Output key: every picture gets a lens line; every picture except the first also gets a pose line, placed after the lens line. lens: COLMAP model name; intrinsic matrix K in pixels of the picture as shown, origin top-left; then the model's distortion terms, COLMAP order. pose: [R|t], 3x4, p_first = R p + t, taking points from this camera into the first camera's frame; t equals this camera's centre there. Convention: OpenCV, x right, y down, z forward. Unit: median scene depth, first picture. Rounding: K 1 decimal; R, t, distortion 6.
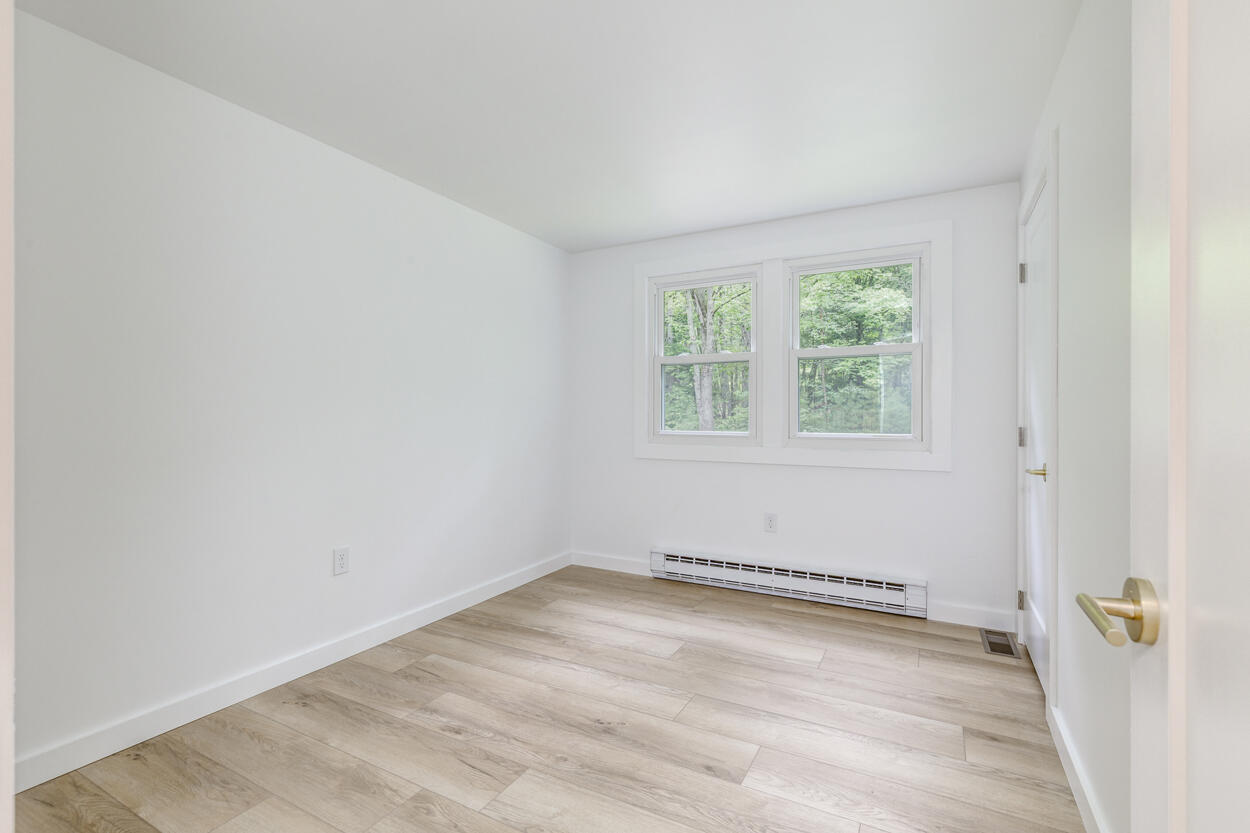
lens RADIAL K [[573.5, 0, 617.9], [0, 573.5, 415.4], [0, 0, 1]] dist [0.007324, -0.001696]
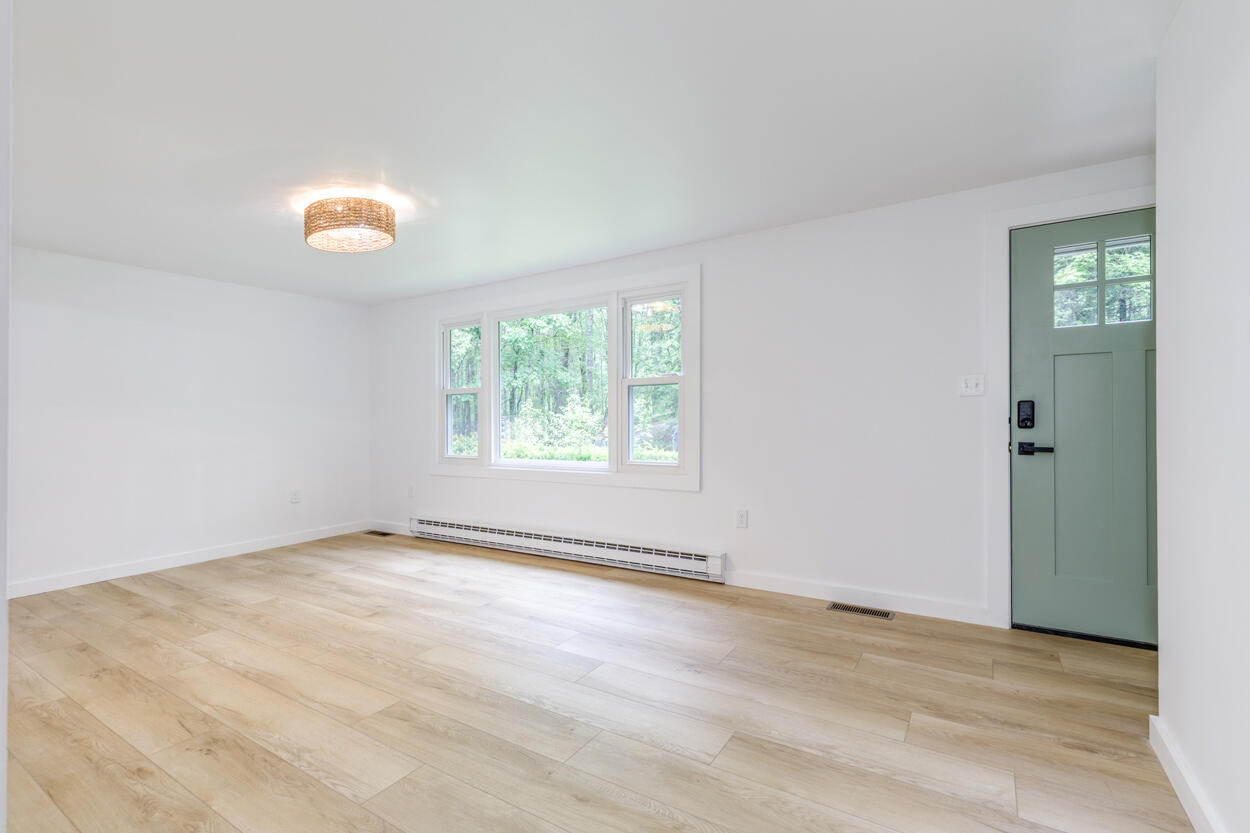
lens RADIAL K [[573.5, 0, 629.6], [0, 573.5, 413.2], [0, 0, 1]] dist [0.007324, -0.001696]
pose [[0.997956, -0.016376, -0.061765, 0.361984], [0.015818, 0.999830, -0.009501, 0.000025], [0.061910, 0.008504, 0.998046, -0.203088]]
